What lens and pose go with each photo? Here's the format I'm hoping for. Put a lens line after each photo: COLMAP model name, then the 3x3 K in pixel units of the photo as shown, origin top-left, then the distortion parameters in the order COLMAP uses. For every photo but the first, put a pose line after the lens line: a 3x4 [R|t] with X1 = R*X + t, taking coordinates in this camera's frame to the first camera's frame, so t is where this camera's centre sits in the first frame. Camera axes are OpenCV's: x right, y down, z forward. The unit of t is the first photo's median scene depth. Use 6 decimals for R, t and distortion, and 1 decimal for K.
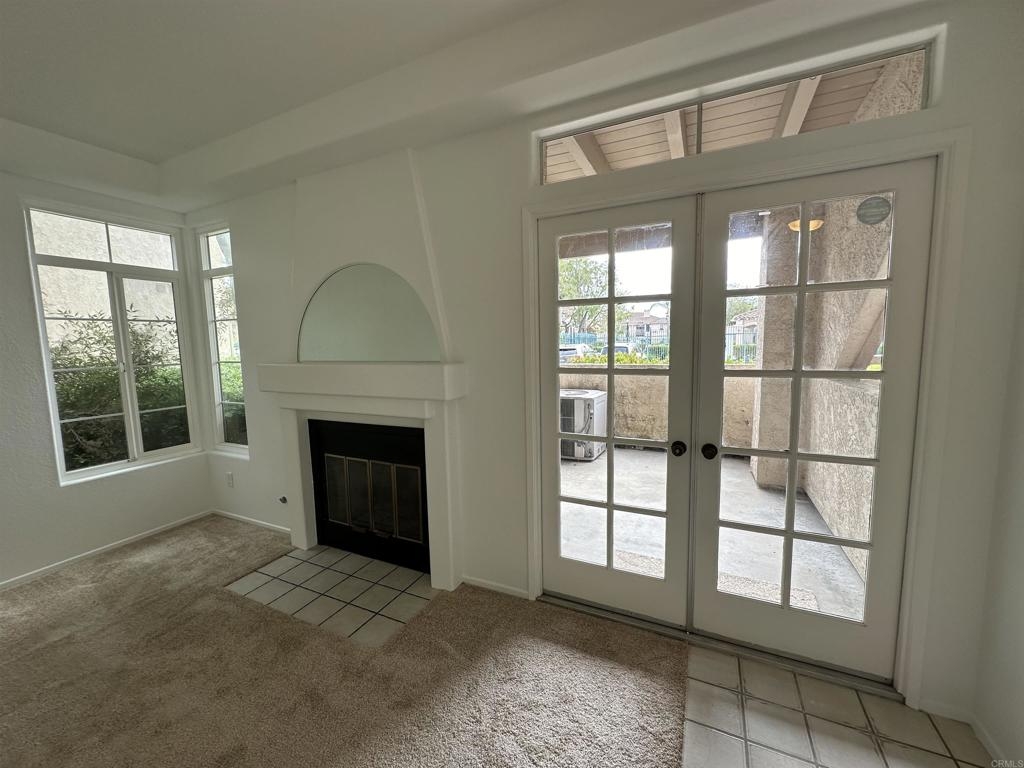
lens RADIAL K [[410.1, 0, 514.6], [0, 410.1, 384.8], [0, 0, 1]] dist [0.001014, -0.000117]
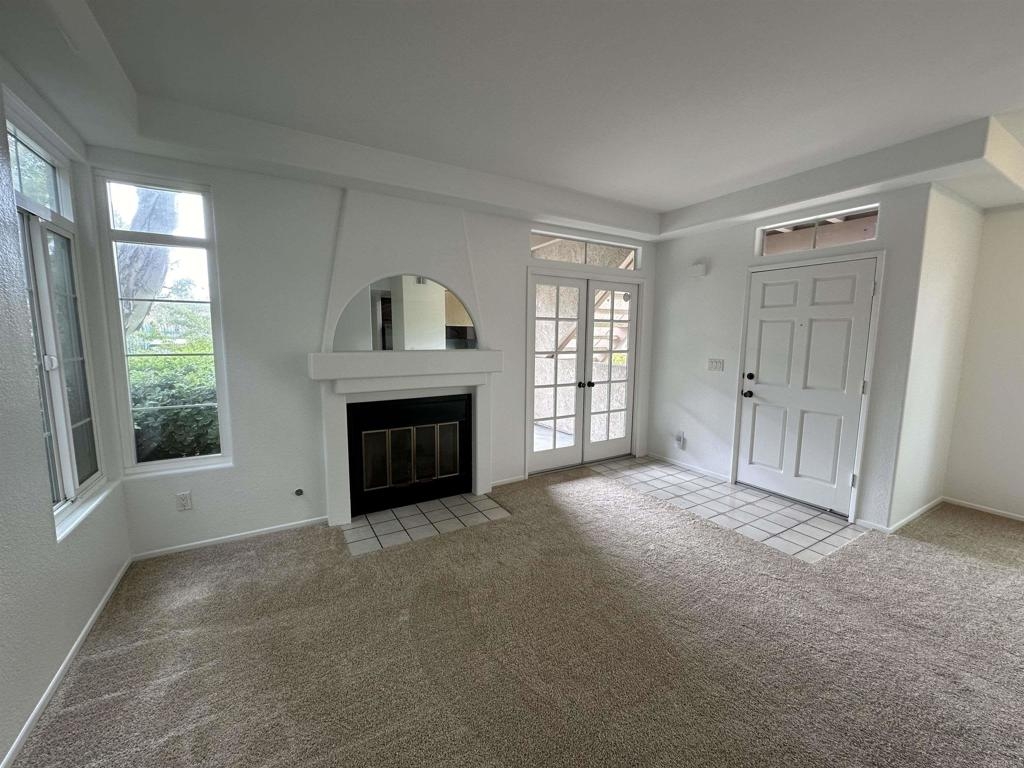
lens RADIAL K [[410.1, 0, 518.1], [0, 410.1, 383.5], [0, 0, 1]] dist [0.001014, -0.000117]
pose [[0.546128, -0.072970, 0.834518, -1.408555], [0.070643, 0.996662, 0.040917, 0.021319], [-0.834718, 0.036607, 0.549460, 0.012947]]
